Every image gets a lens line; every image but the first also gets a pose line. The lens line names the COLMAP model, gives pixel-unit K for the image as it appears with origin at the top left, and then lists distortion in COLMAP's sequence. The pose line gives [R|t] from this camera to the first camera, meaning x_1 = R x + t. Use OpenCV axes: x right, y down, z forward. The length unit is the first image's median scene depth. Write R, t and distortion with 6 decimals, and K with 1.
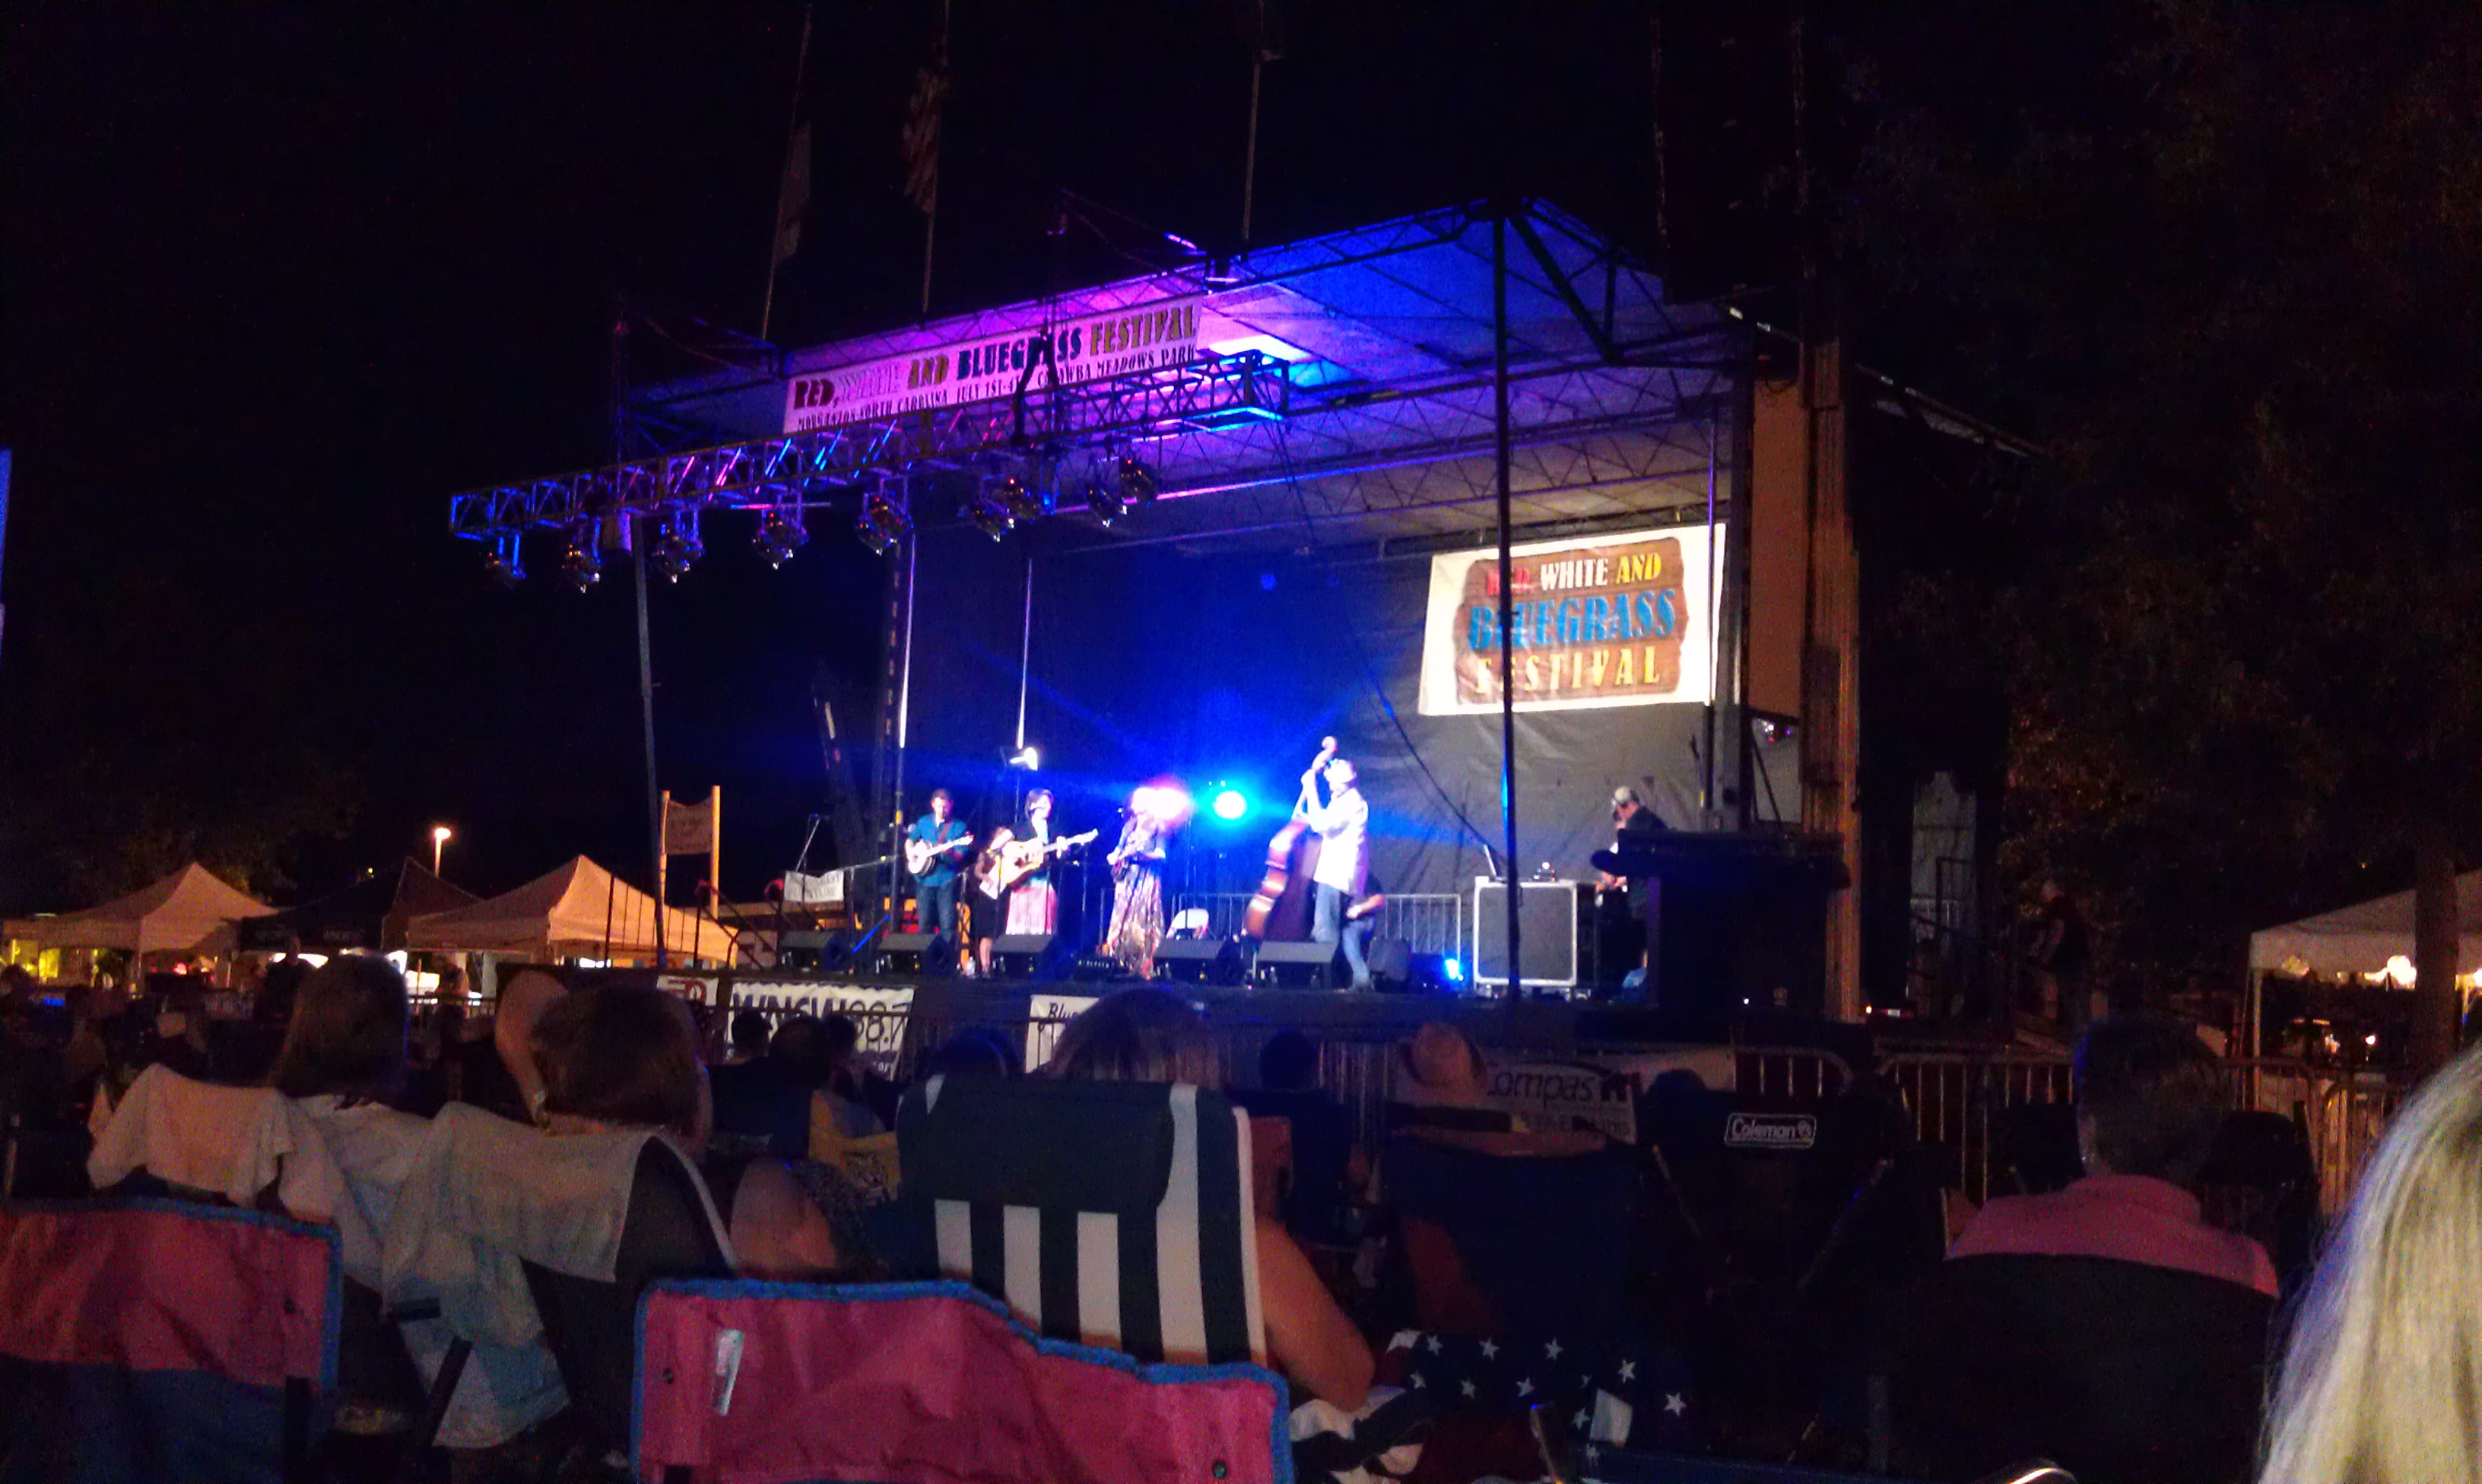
lens RADIAL K [[2440.9, 0, 1241.0], [0, 2440.9, 742.0], [0, 0, 1]] dist [0.218582, -0.865851]
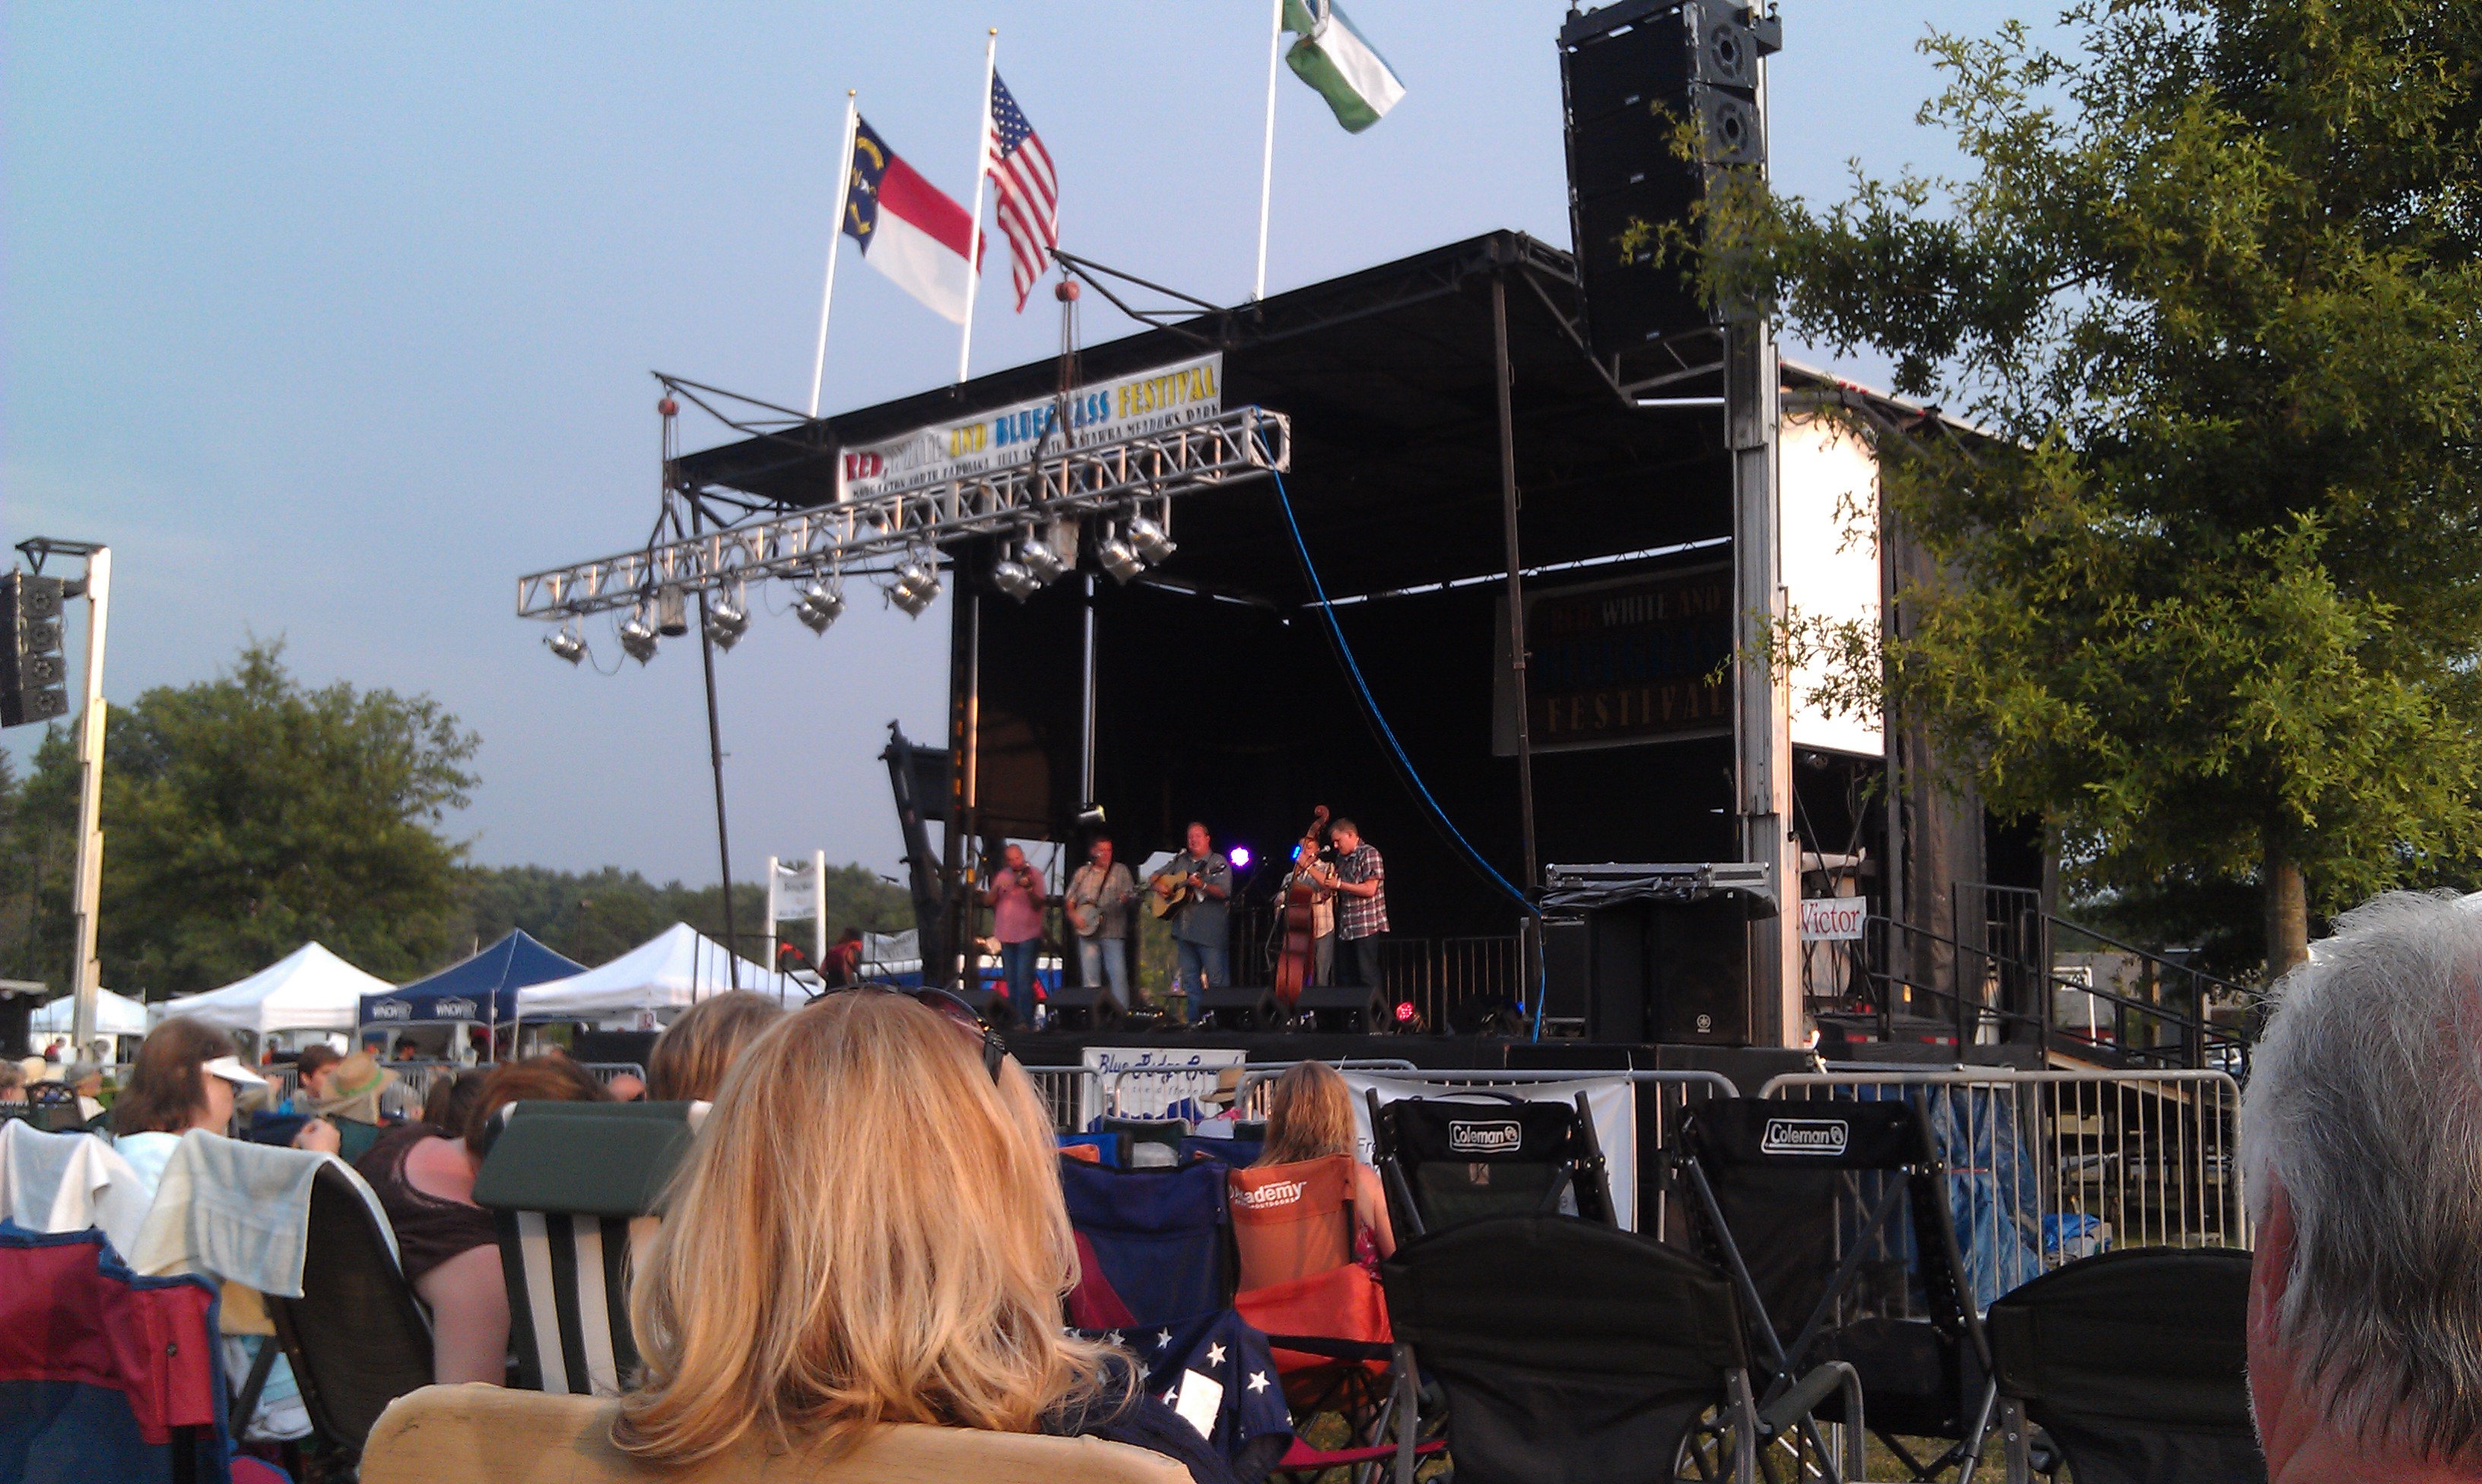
lens RADIAL K [[2477.4, 0, 1245.4], [0, 2477.4, 728.0], [0, 0, 1]] dist [0.132850, -0.478880]
pose [[0.997650, -0.036420, -0.058033, 0.041738], [0.034949, 0.999046, -0.026166, 0.000434], [0.058931, 0.024077, 0.997972, -0.021906]]
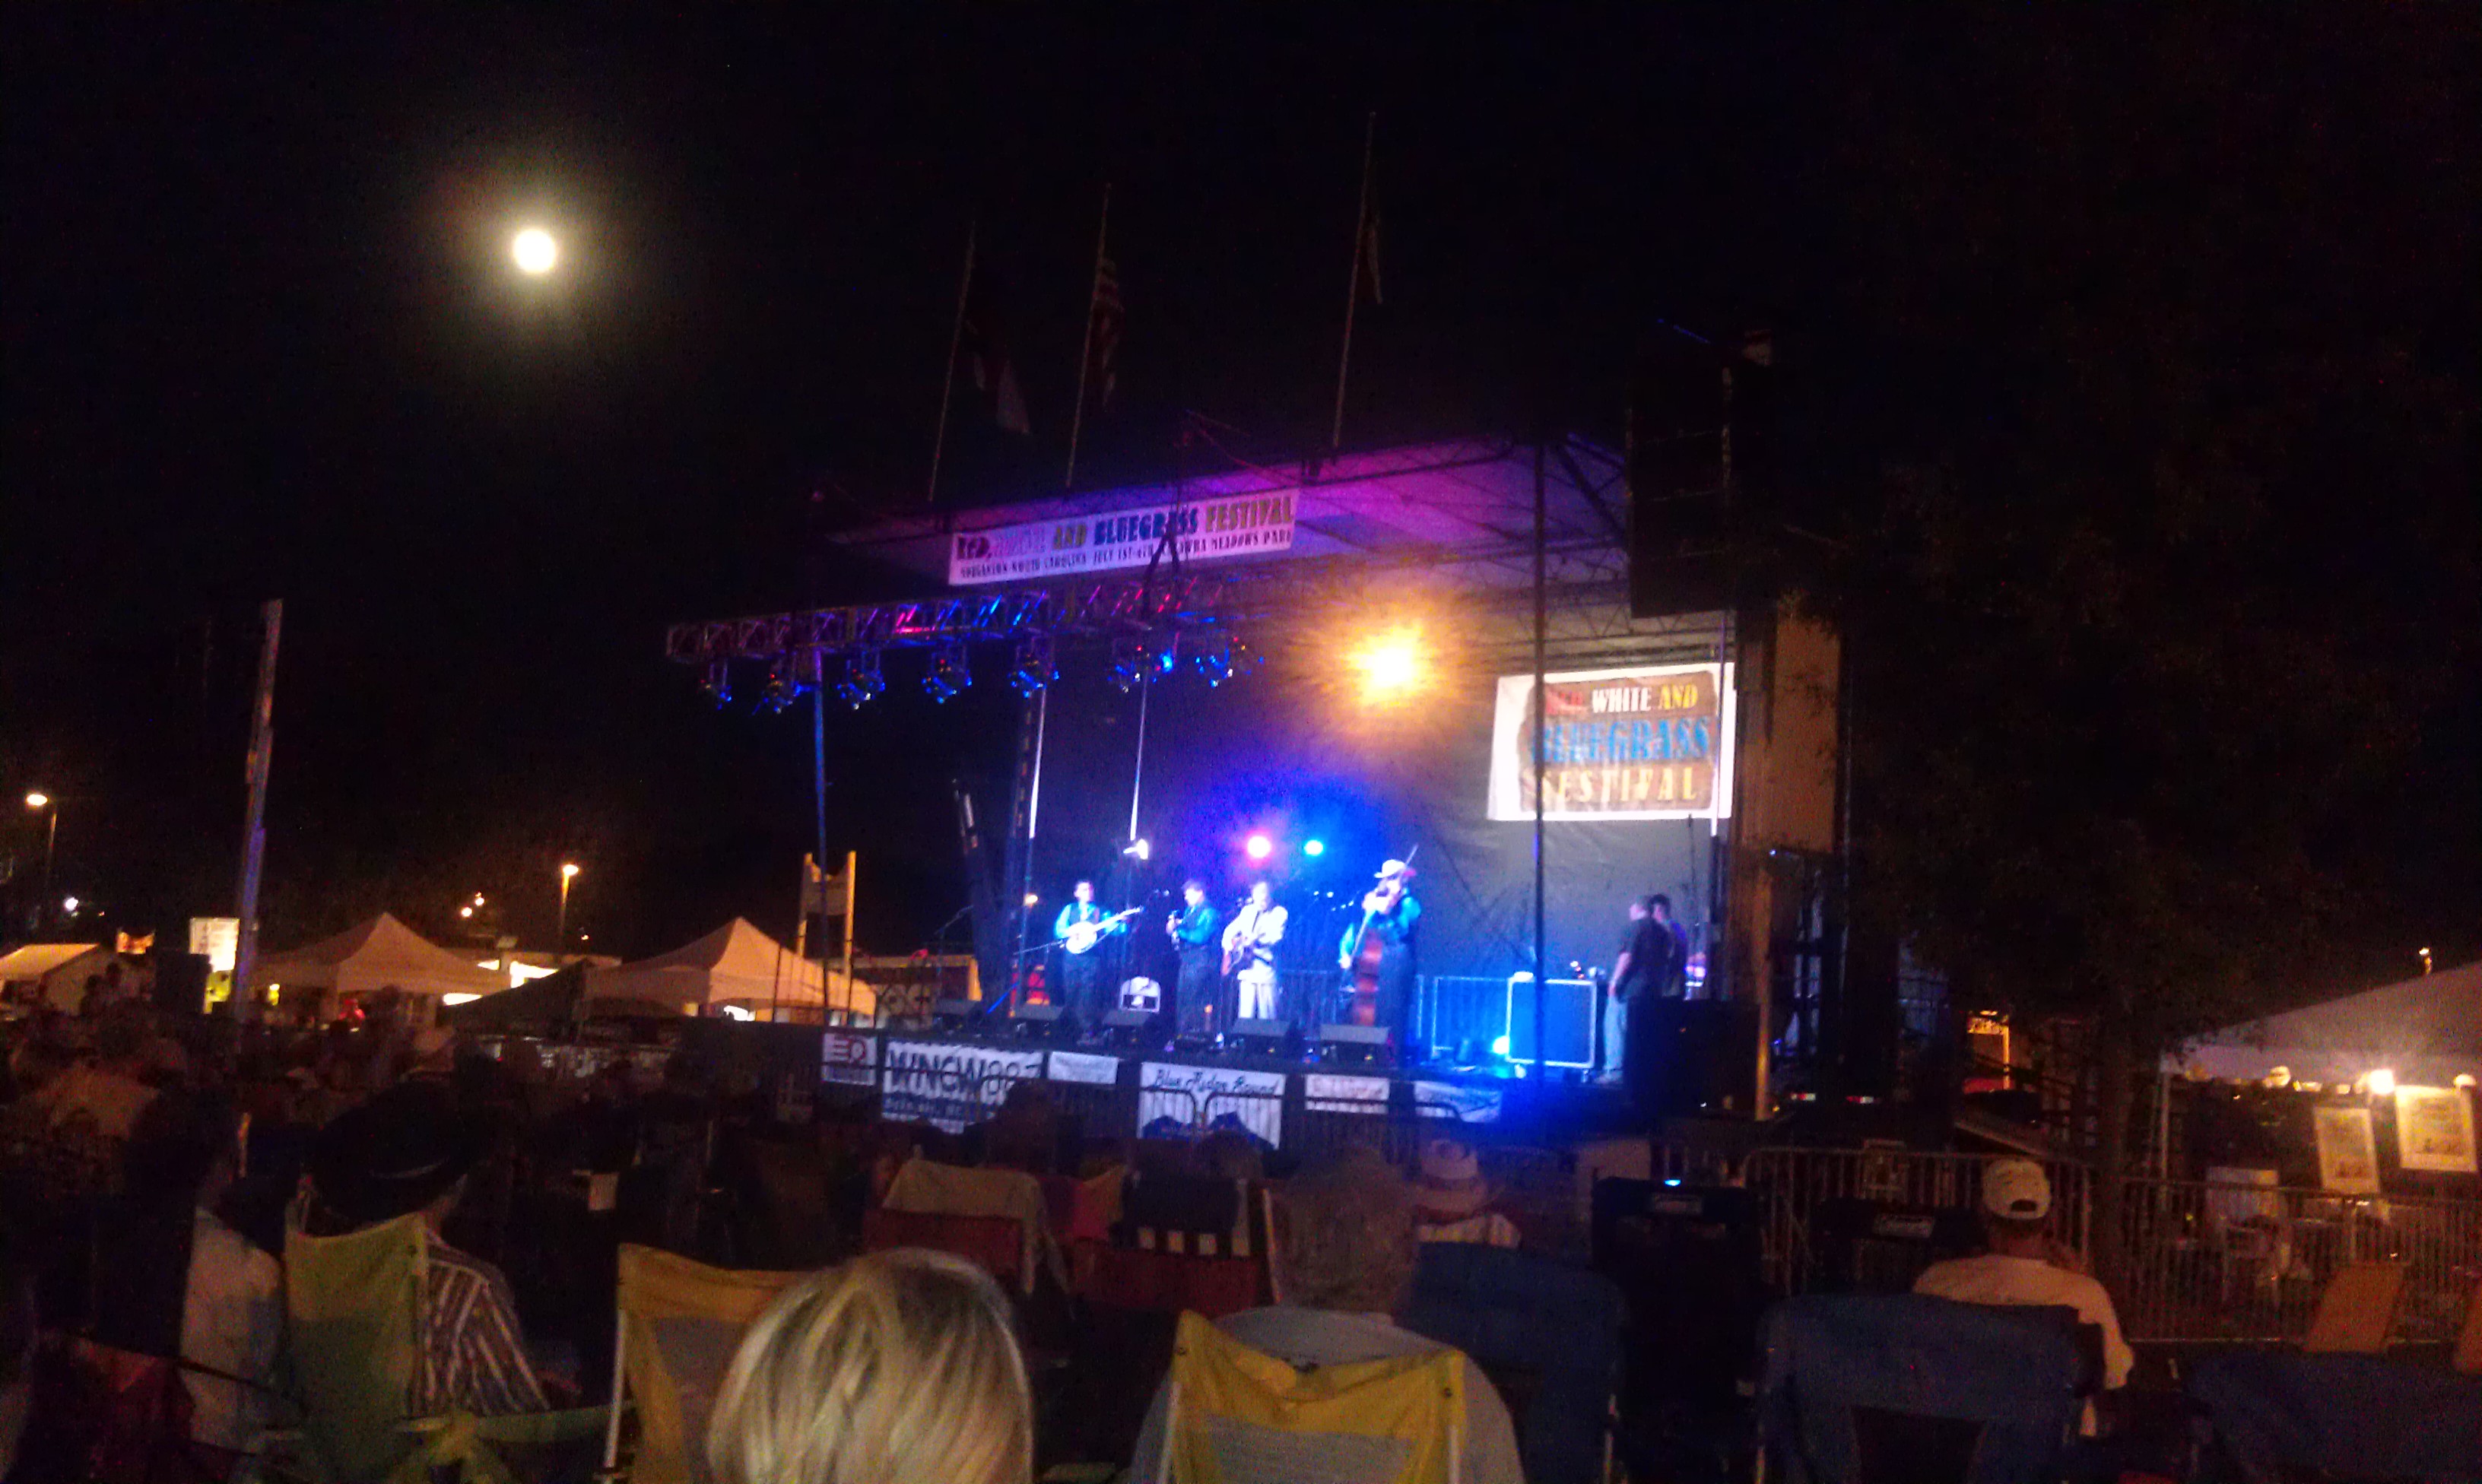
lens RADIAL K [[2440.9, 0, 1241.0], [0, 2440.9, 742.0], [0, 0, 1]] dist [0.218582, -0.865851]
pose [[0.998845, 0.025225, -0.040892, 0.007044], [-0.025995, 0.999492, -0.018412, -0.029337], [0.040407, 0.019454, 0.998994, -0.177359]]
